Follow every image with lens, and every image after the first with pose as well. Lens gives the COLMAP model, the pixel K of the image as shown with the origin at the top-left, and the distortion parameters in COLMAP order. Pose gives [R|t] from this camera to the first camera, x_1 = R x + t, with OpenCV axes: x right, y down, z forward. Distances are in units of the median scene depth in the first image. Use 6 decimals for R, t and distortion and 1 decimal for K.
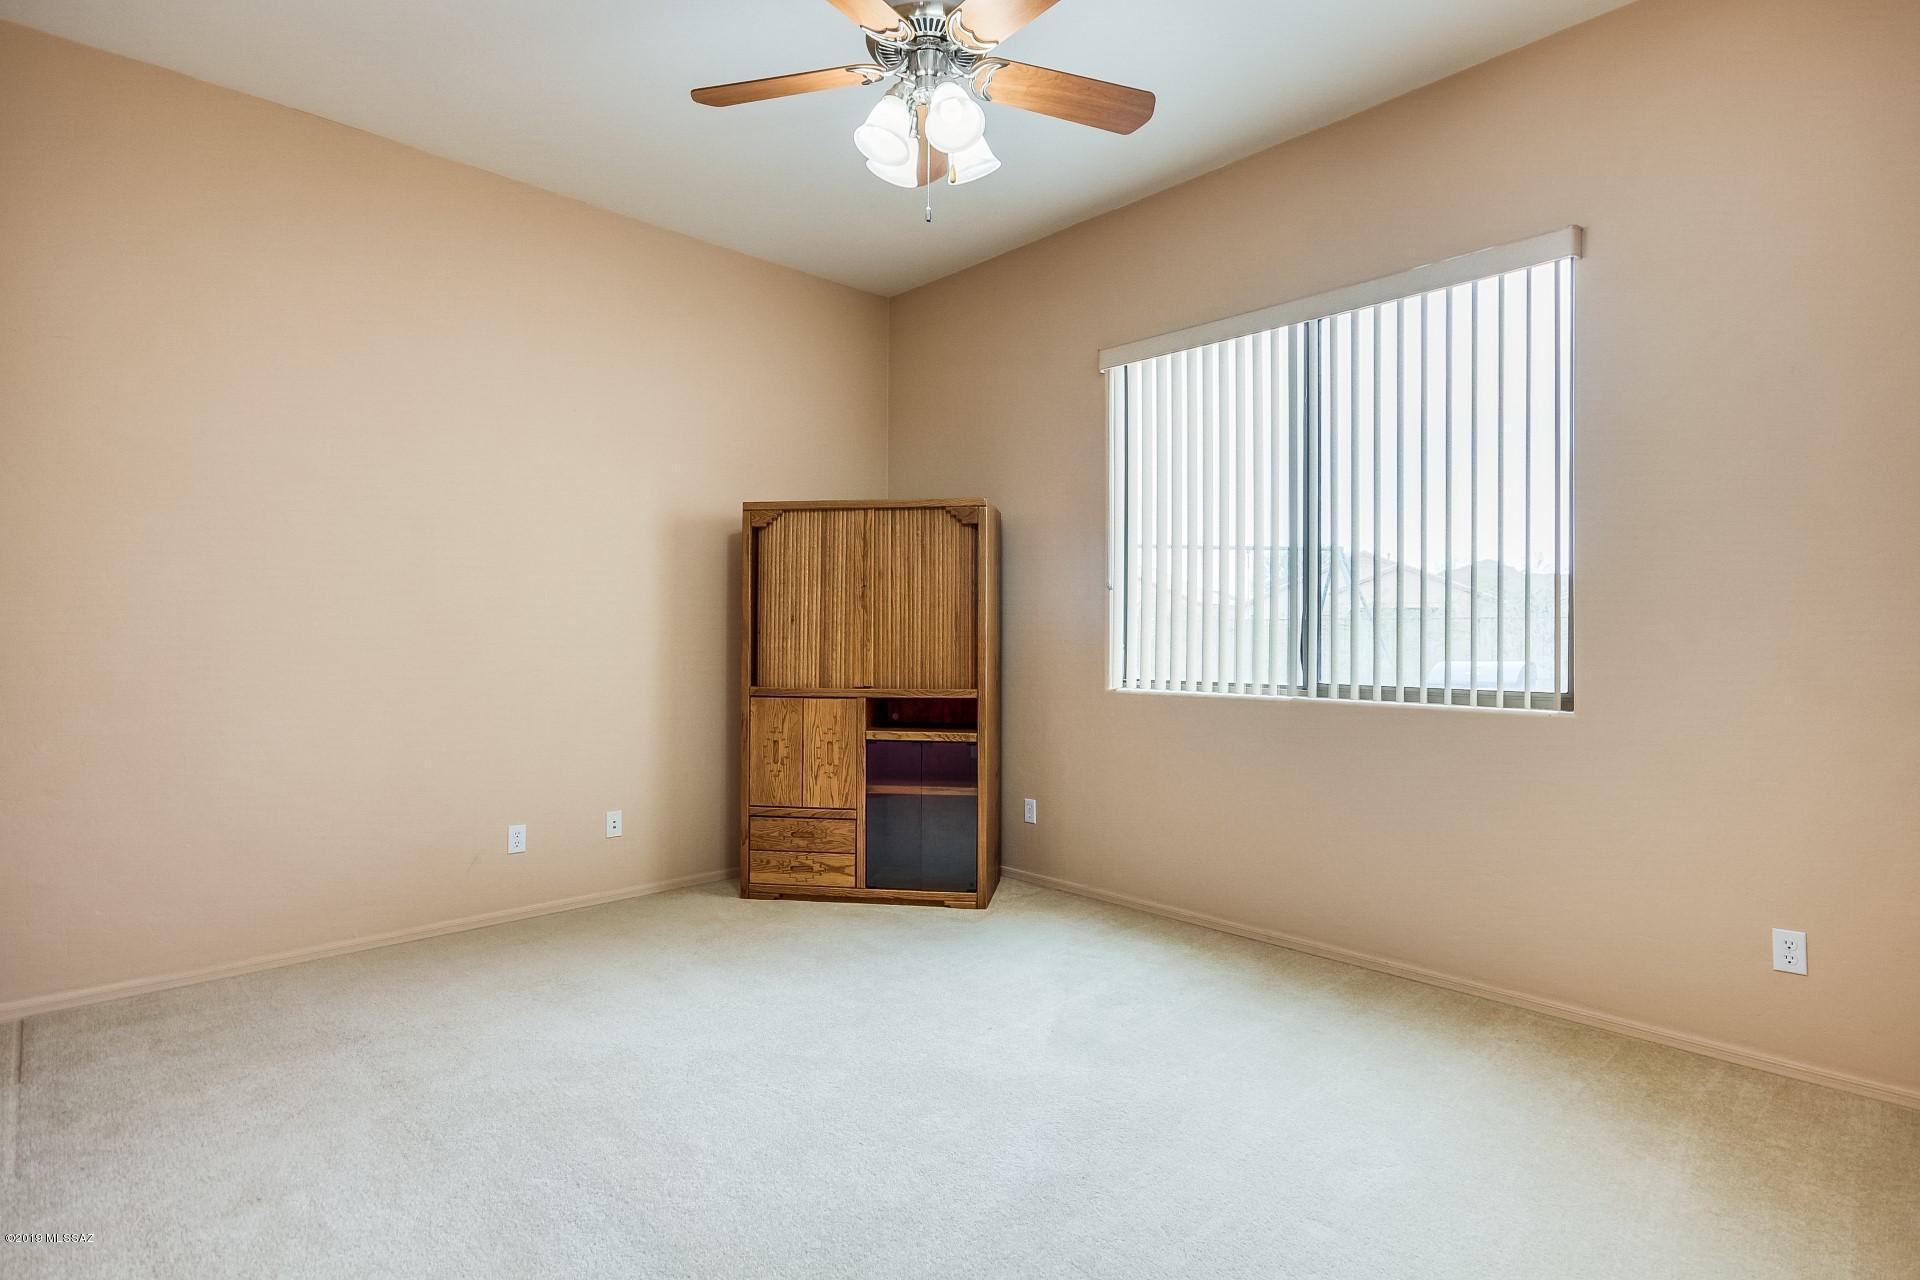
lens RADIAL K [[963.7, 0, 988.9], [0, 963.7, 637.6], [0, 0, 1]] dist [0.008479, -0.003860]
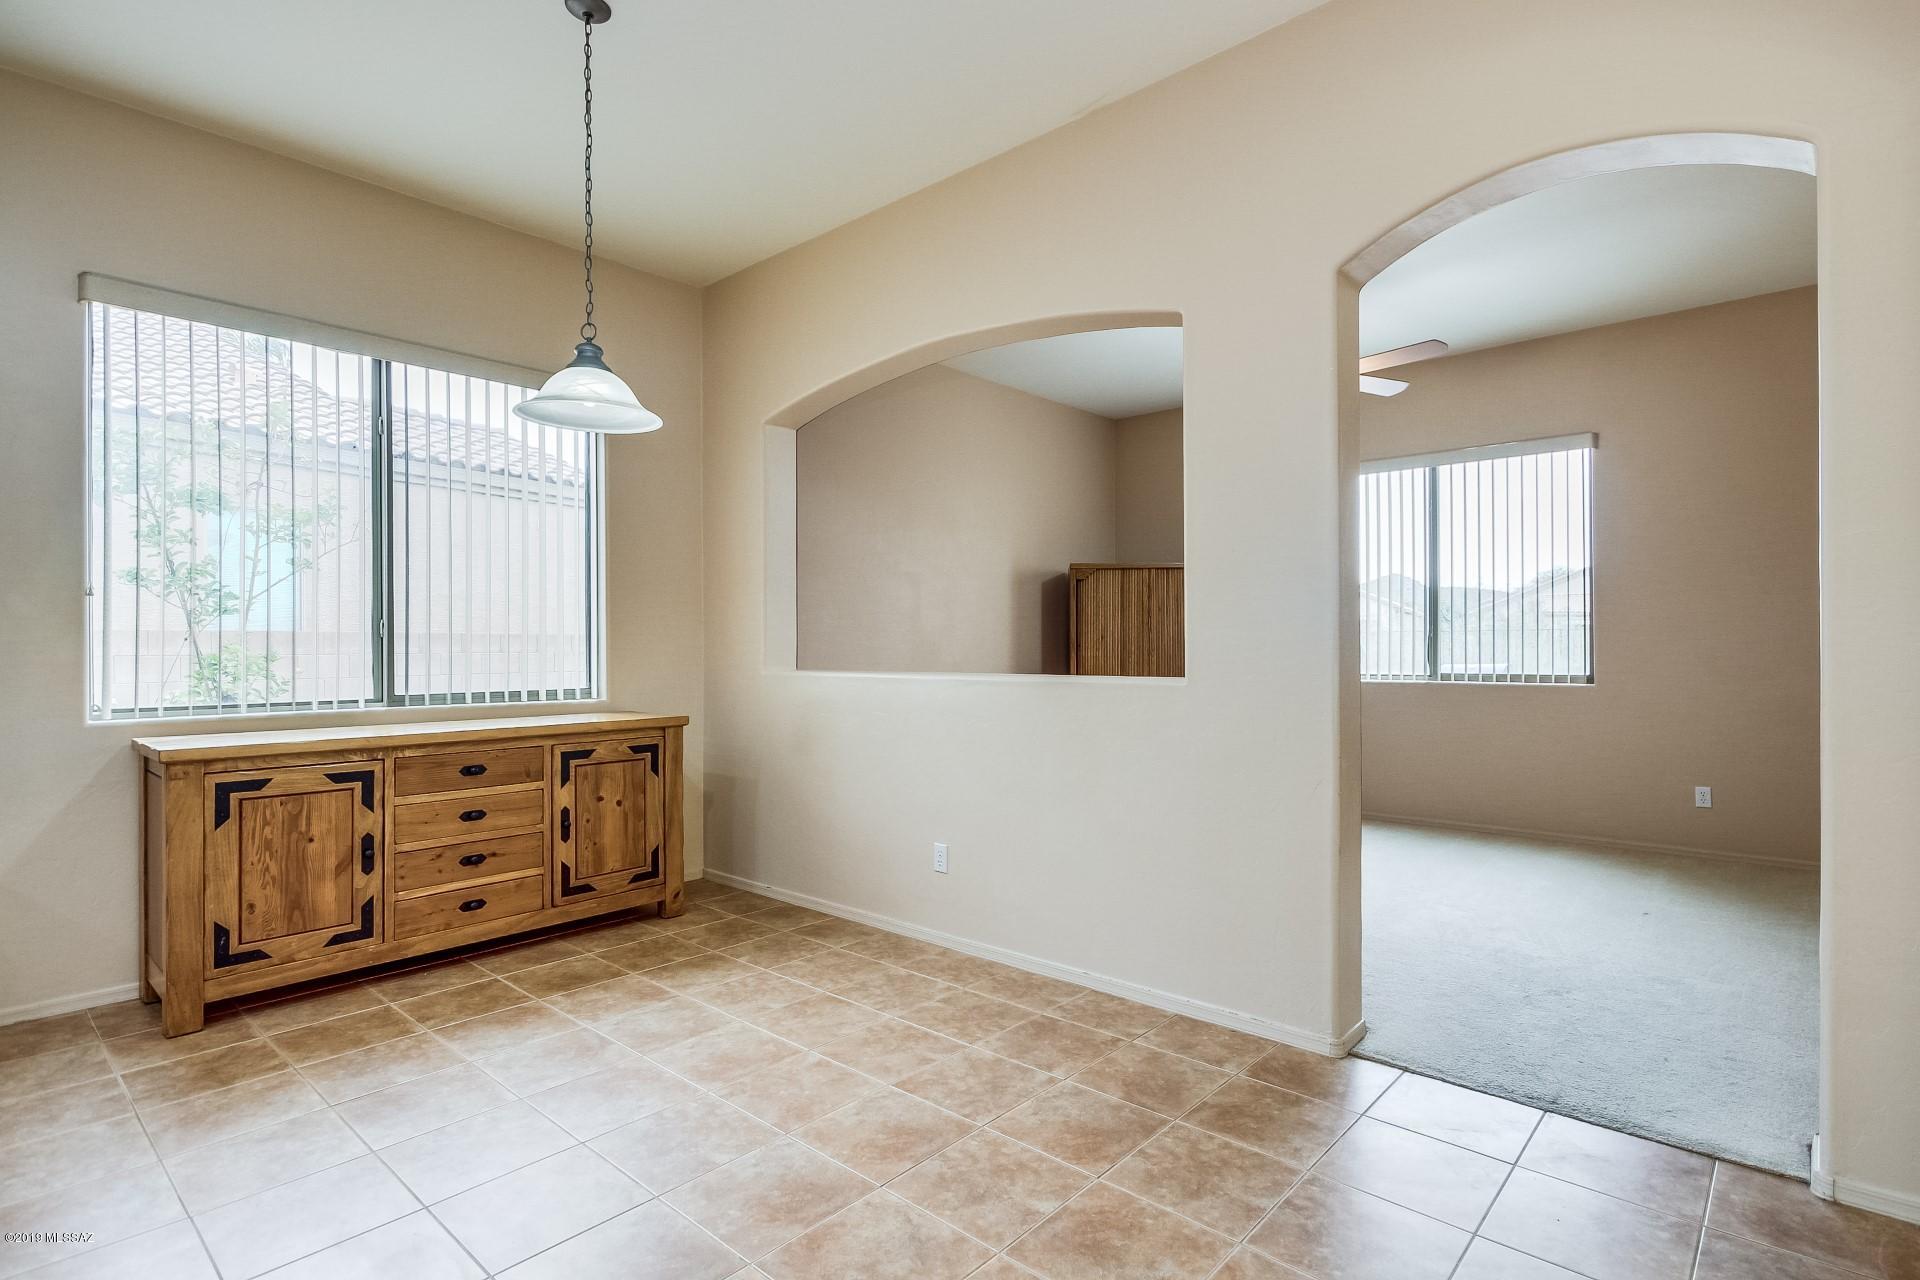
lens RADIAL K [[963.7, 0, 977.5], [0, 963.7, 649.0], [0, 0, 1]] dist [0.008479, -0.003860]
pose [[0.997055, -0.006200, 0.076442, -0.540703], [0.006276, 0.999980, -0.000759, 0.000013], [-0.076436, 0.001236, 0.997074, -0.582151]]
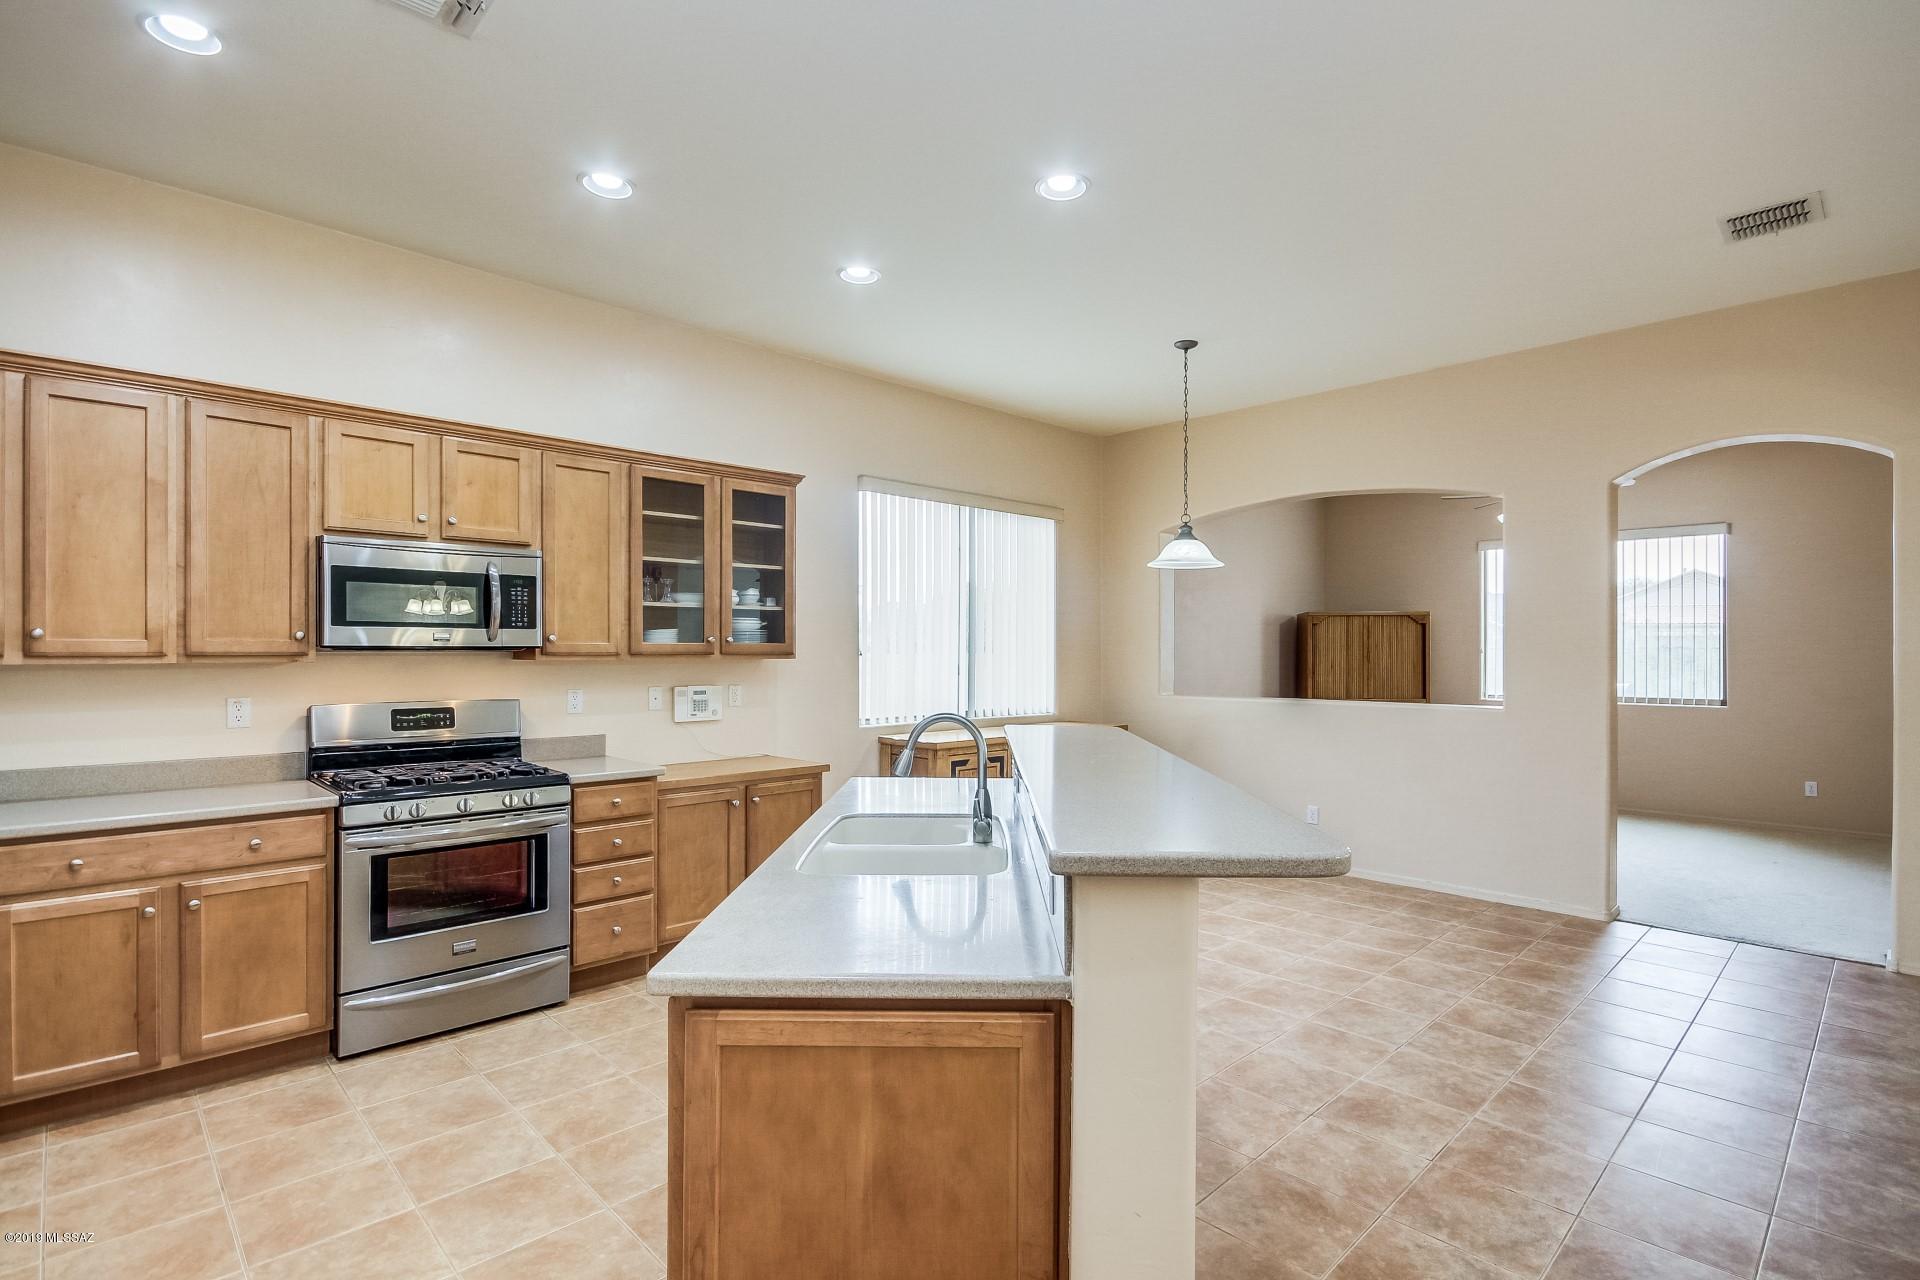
lens RADIAL K [[963.7, 0, 946.3], [0, 963.7, 656.2], [0, 0, 1]] dist [0.008479, -0.003860]
pose [[0.999967, -0.001639, 0.007916, -1.092603], [0.001602, 0.999988, 0.004646, -0.054359], [-0.007923, -0.004633, 0.999958, -1.147035]]
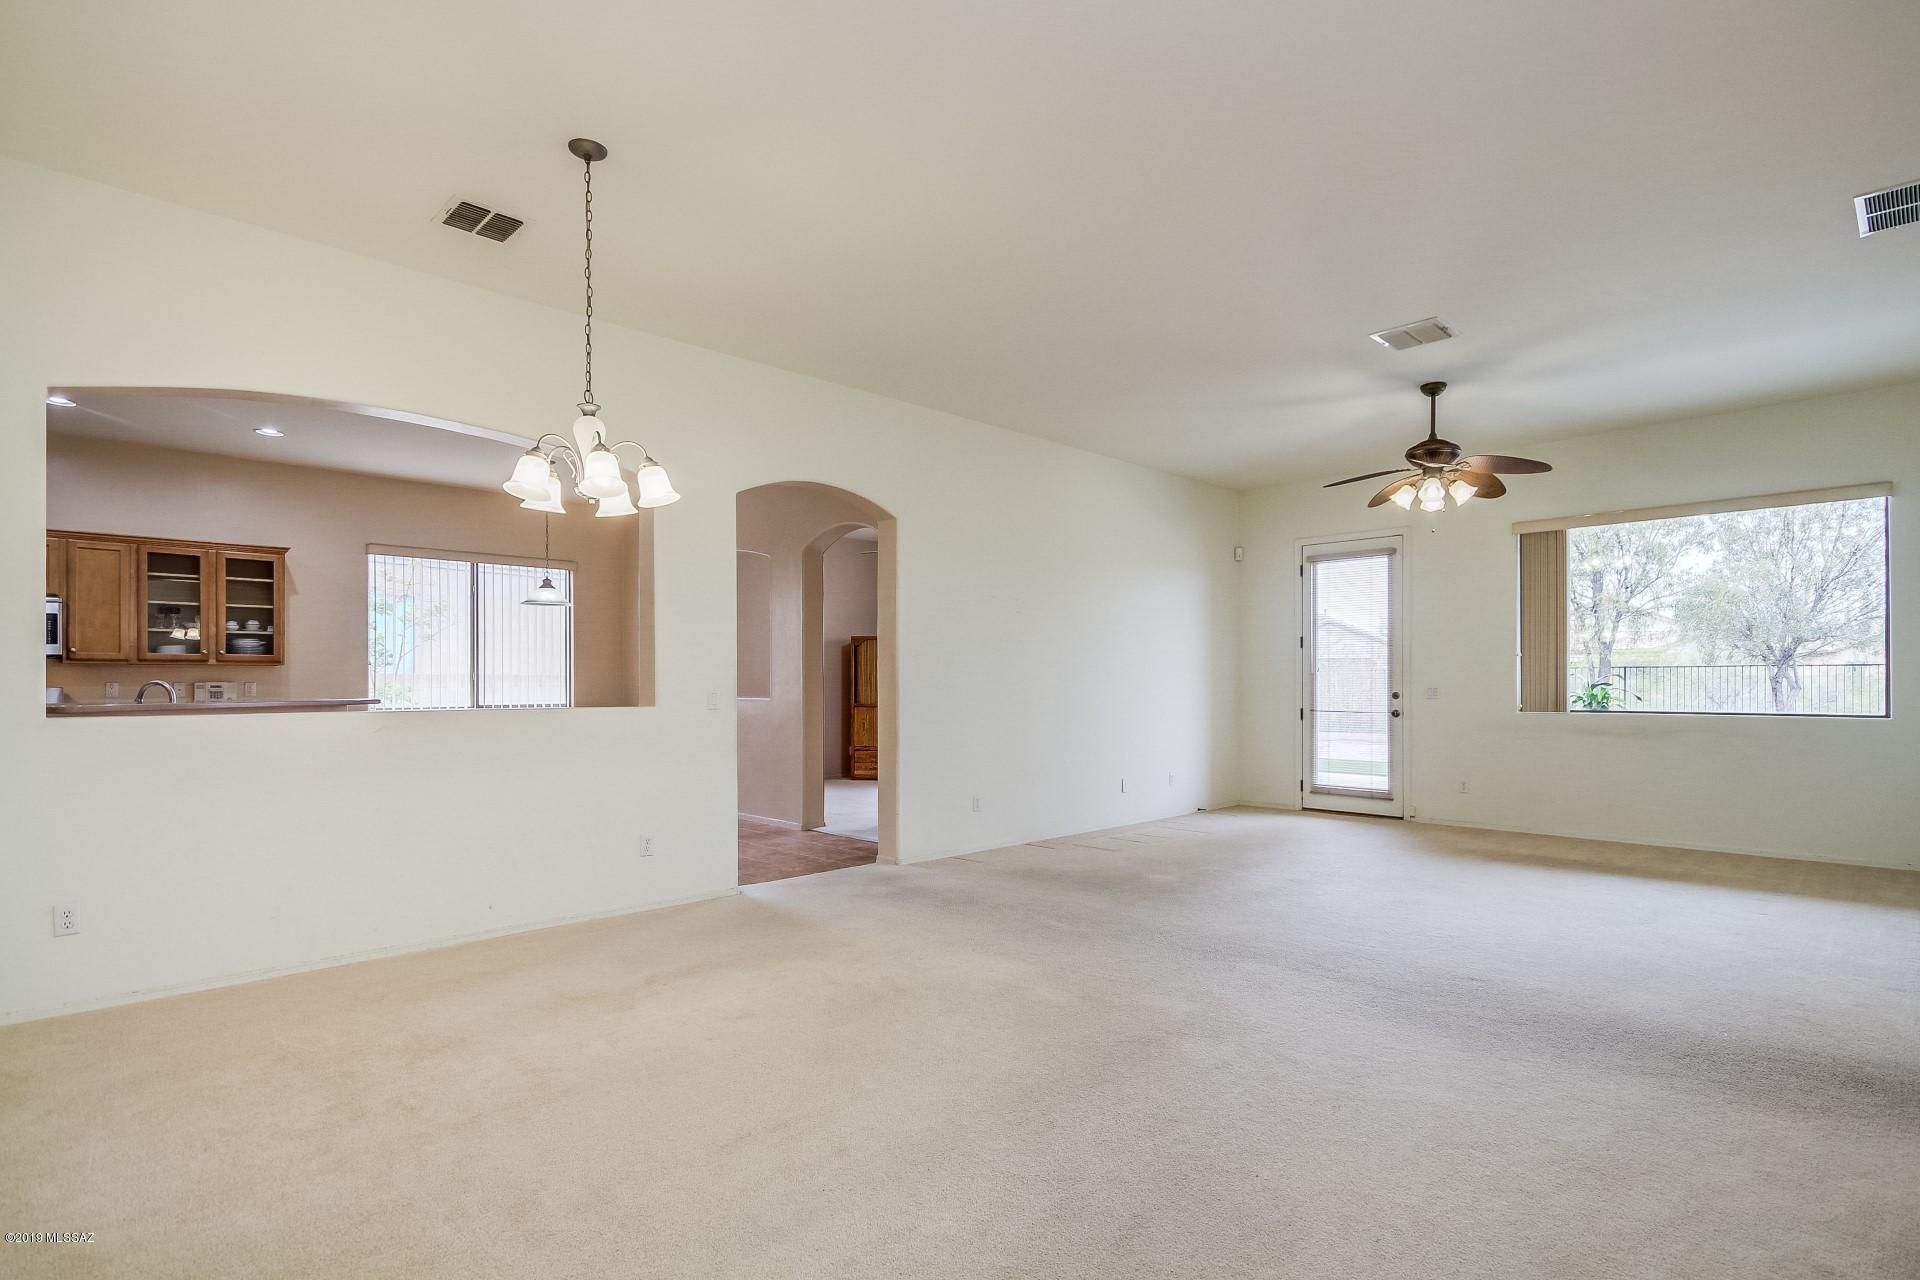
lens RADIAL K [[940.9, 0, 960.2], [0, 940.9, 682.3], [0, 0, 1]] dist [-0.005316, -0.000459]
pose [[0.999832, -0.006383, 0.017174, 0.049406], [0.006463, 0.999969, -0.004596, 0.005827], [-0.017144, 0.004707, 0.999842, -1.812518]]
